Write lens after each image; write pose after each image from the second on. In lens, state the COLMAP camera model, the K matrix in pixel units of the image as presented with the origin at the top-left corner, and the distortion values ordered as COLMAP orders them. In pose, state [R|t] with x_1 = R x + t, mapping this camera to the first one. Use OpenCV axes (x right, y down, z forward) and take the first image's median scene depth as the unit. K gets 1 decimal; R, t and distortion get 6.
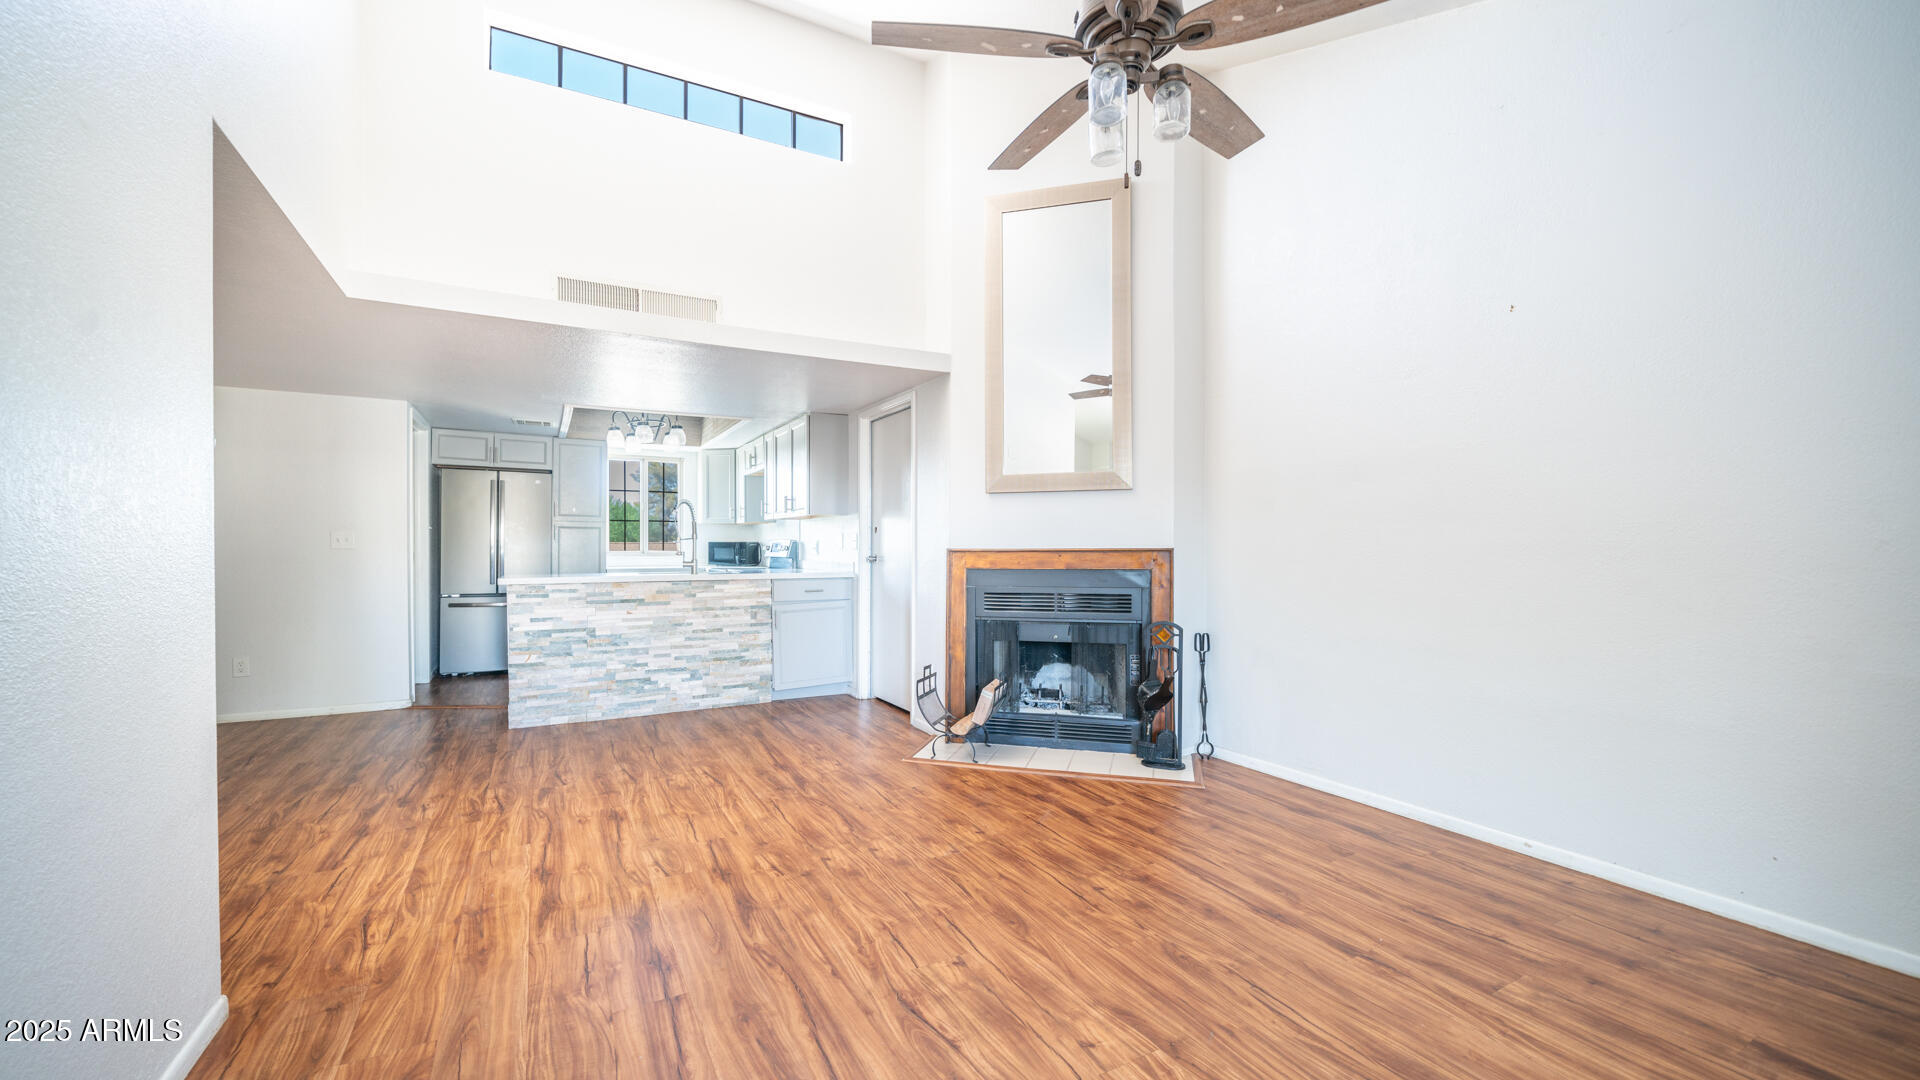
lens RADIAL K [[760.2, 0, 955.6], [0, 760.2, 545.5], [0, 0, 1]] dist [-0.001163, -0.000037]
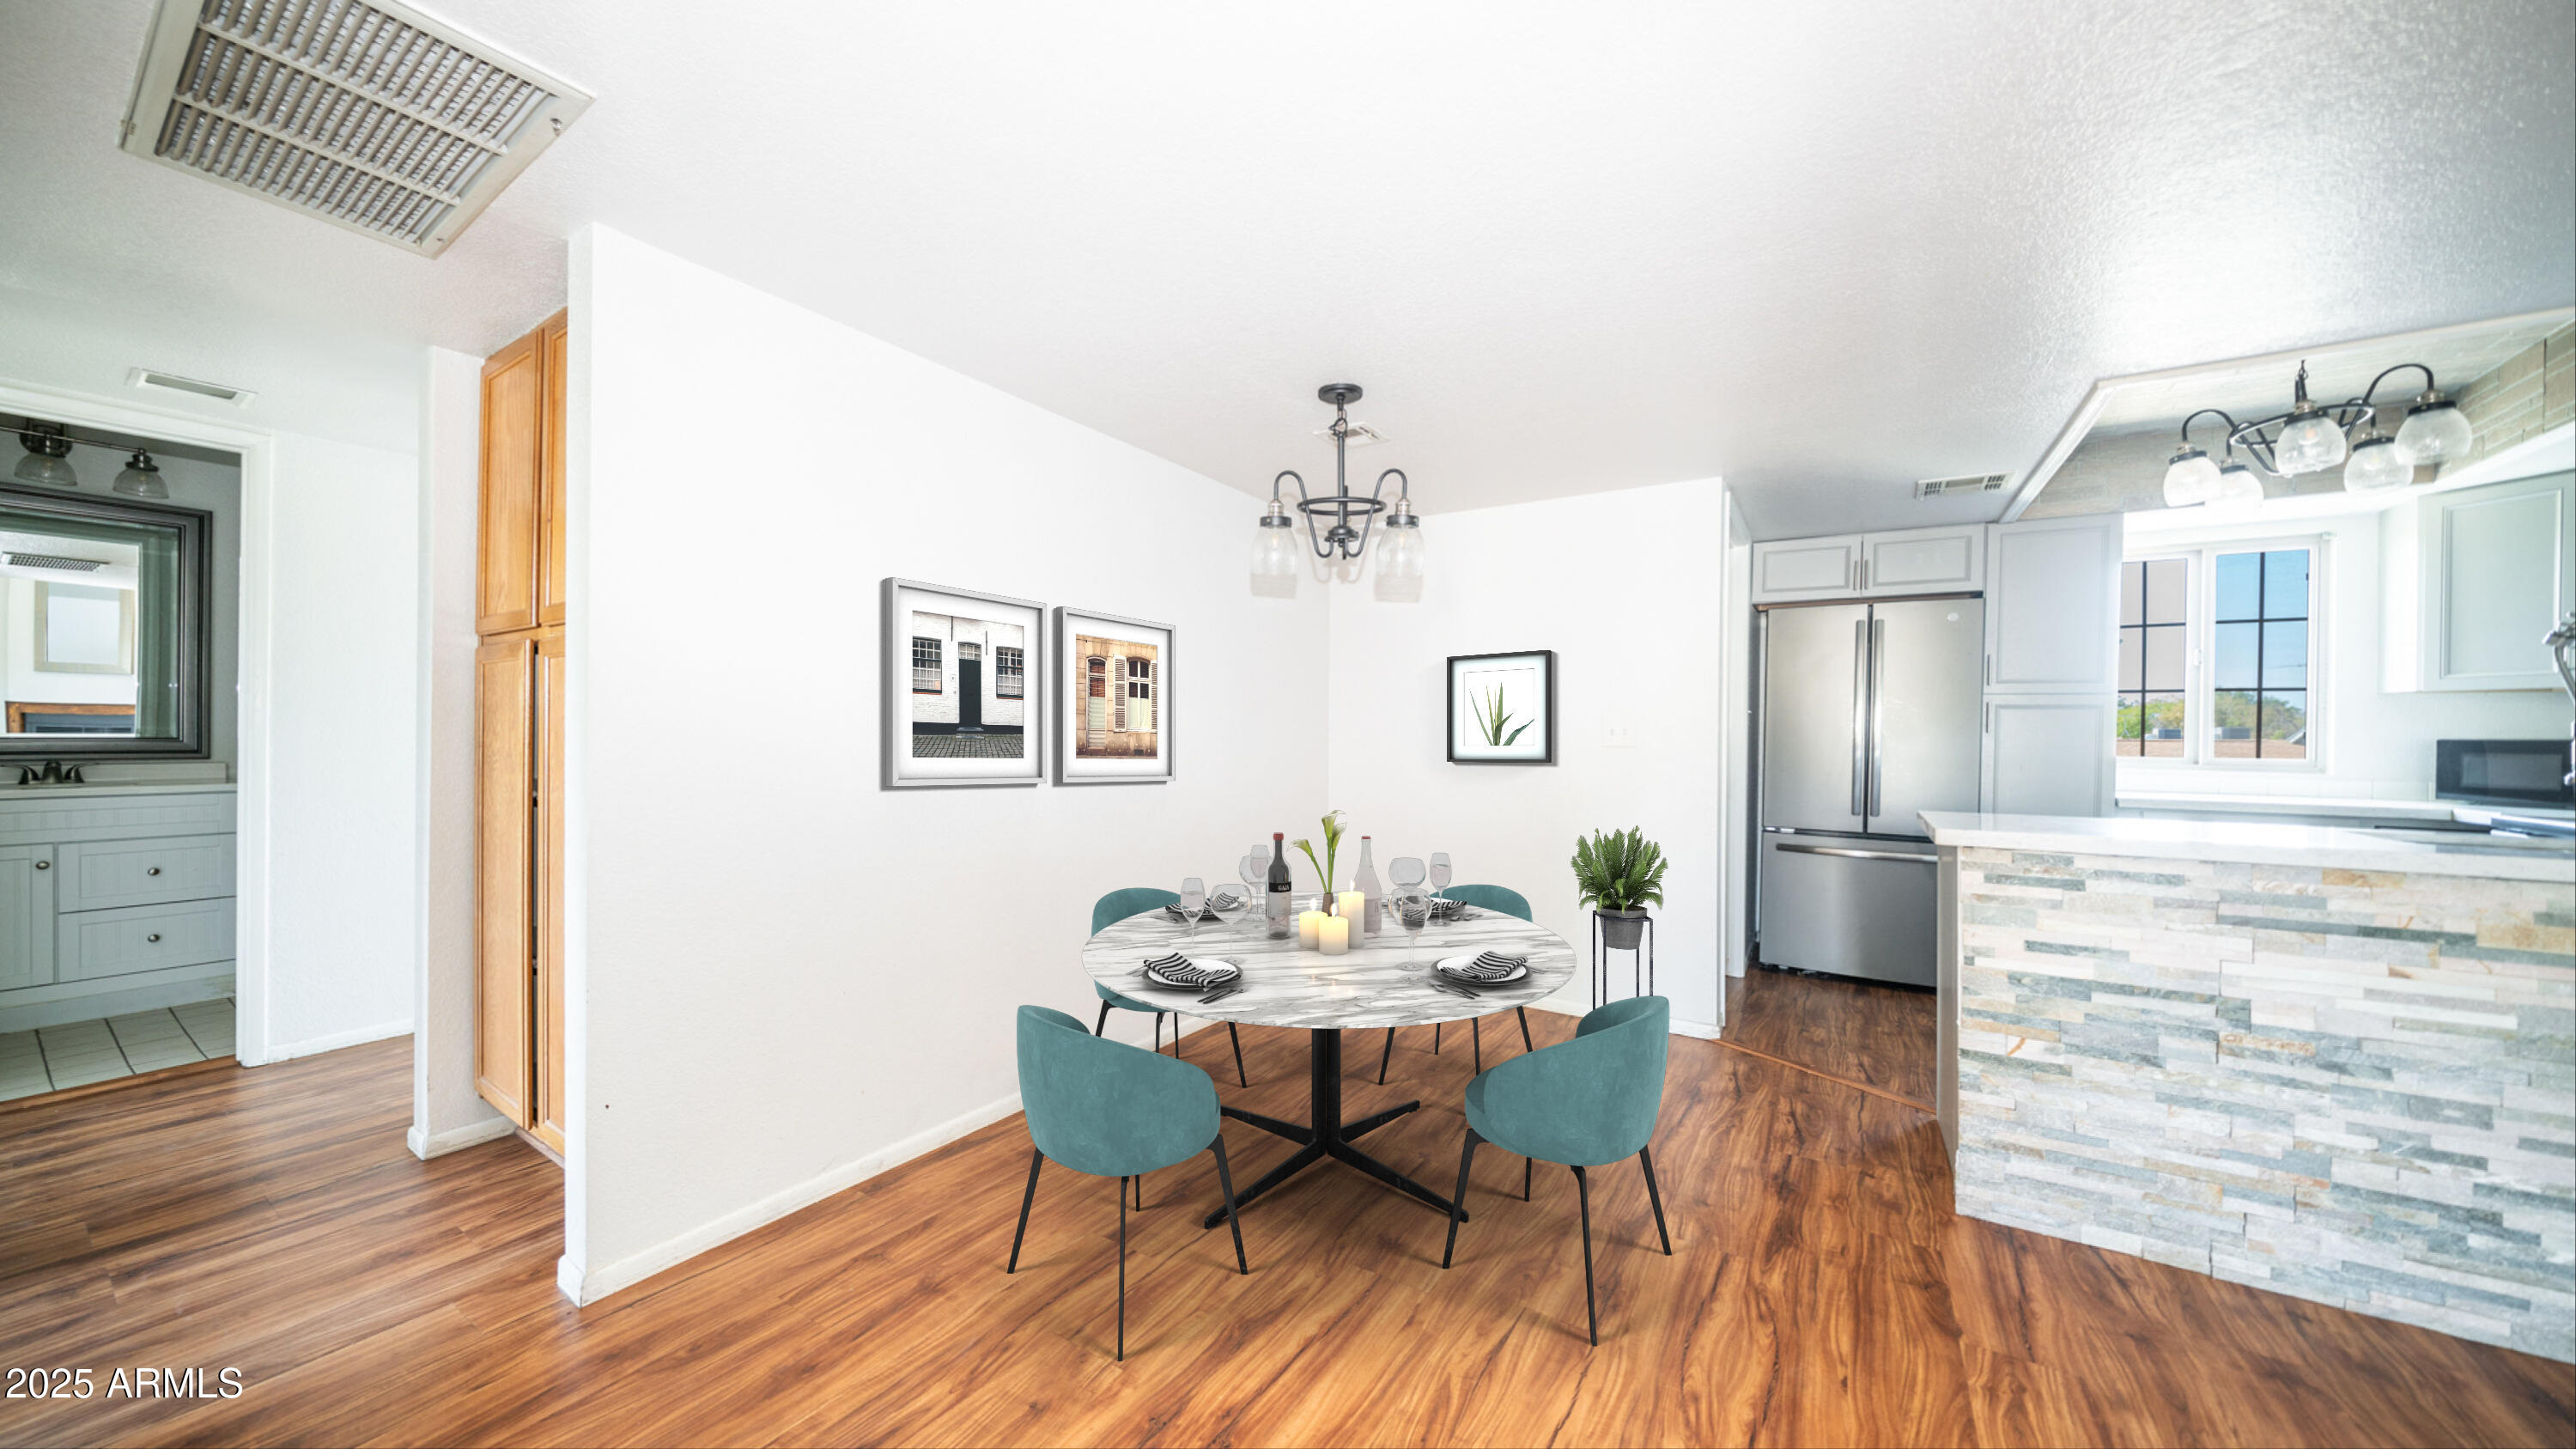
lens RADIAL K [[857.2, 0, 1277.4], [0, 857.2, 740.2], [0, 0, 1]] dist [0.000121, -0.000030]
pose [[0.473889, 0.010330, -0.880524, -0.343821], [-0.012150, 0.999913, 0.005191, -0.000386], [0.880501, 0.008238, 0.473973, 0.449004]]
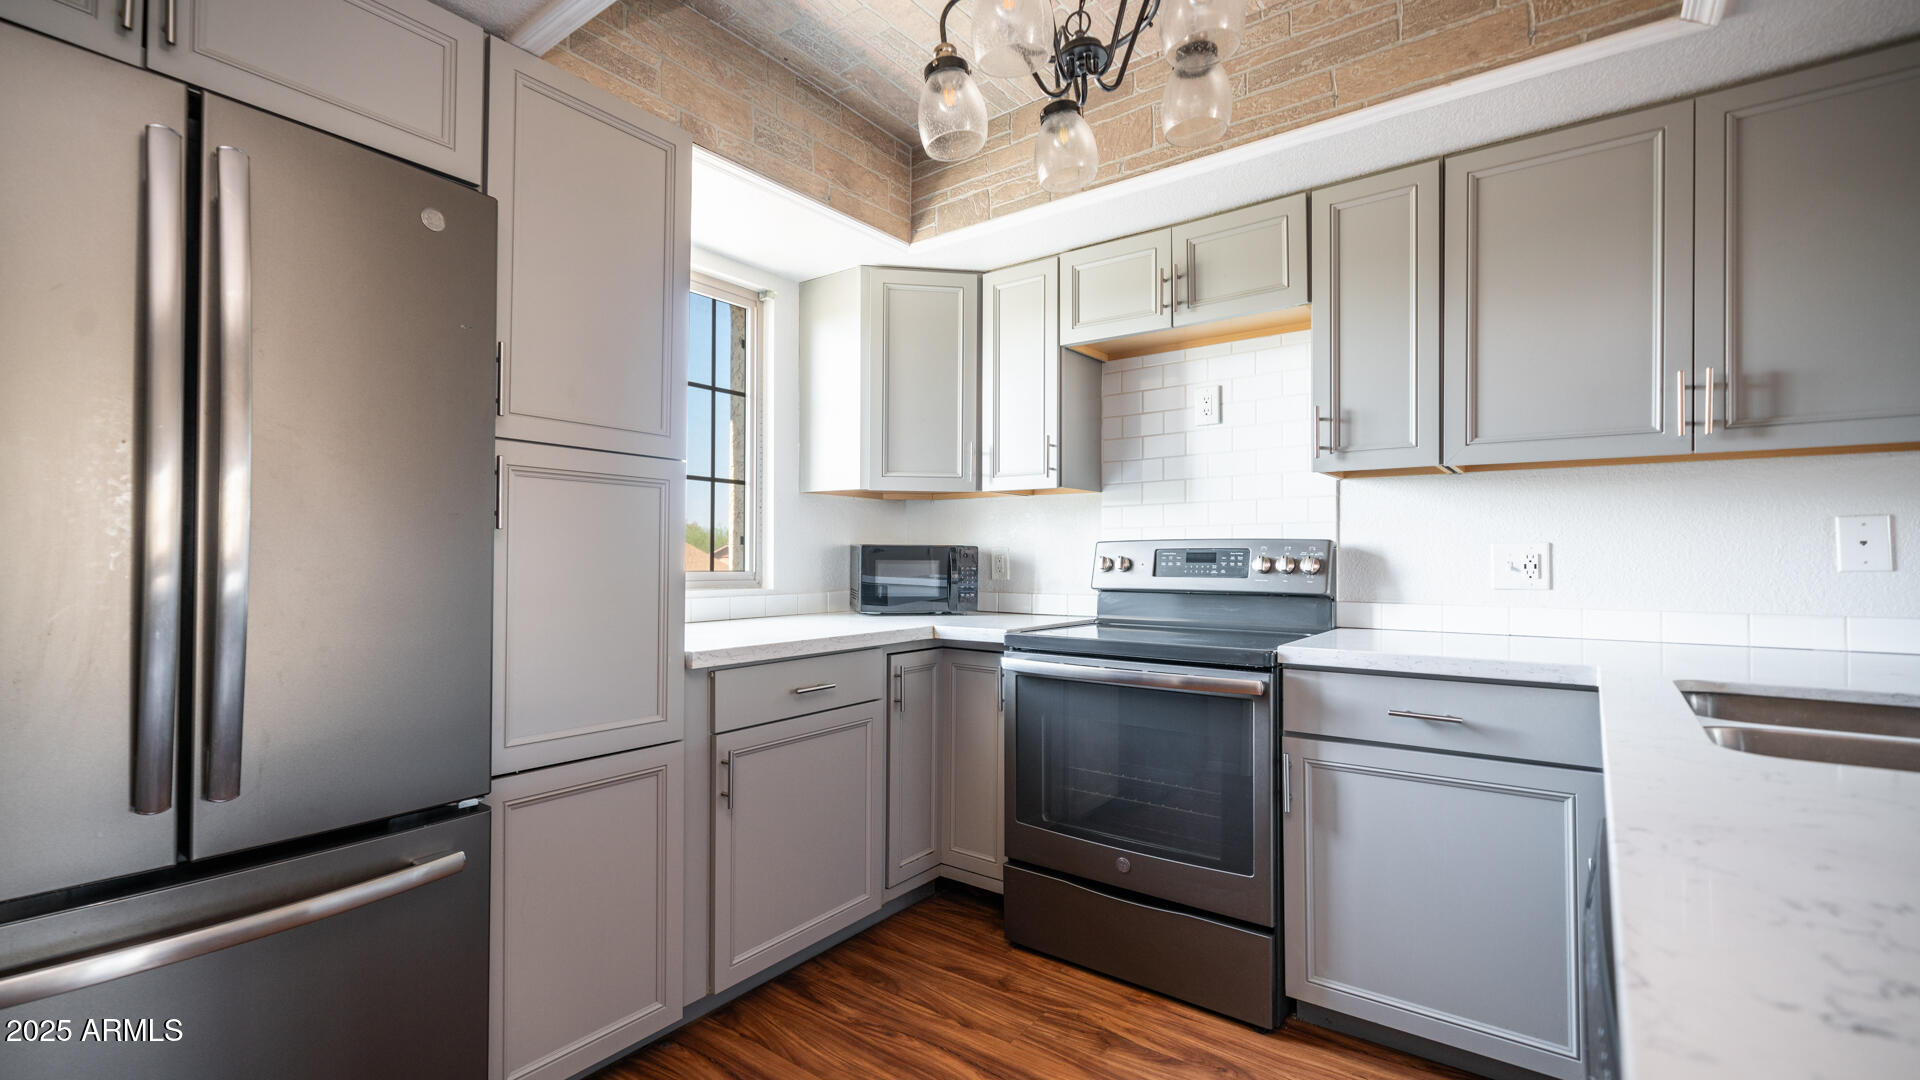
lens RADIAL K [[830.2, 0, 955.2], [0, 830.2, 550.6], [0, 0, 1]] dist [0.000966, 0.000063]
pose [[0.908384, 0.006163, 0.418091, -0.671805], [-0.004030, 0.999974, -0.005983, -0.001780], [-0.418117, 0.003750, 0.908386, 0.983994]]
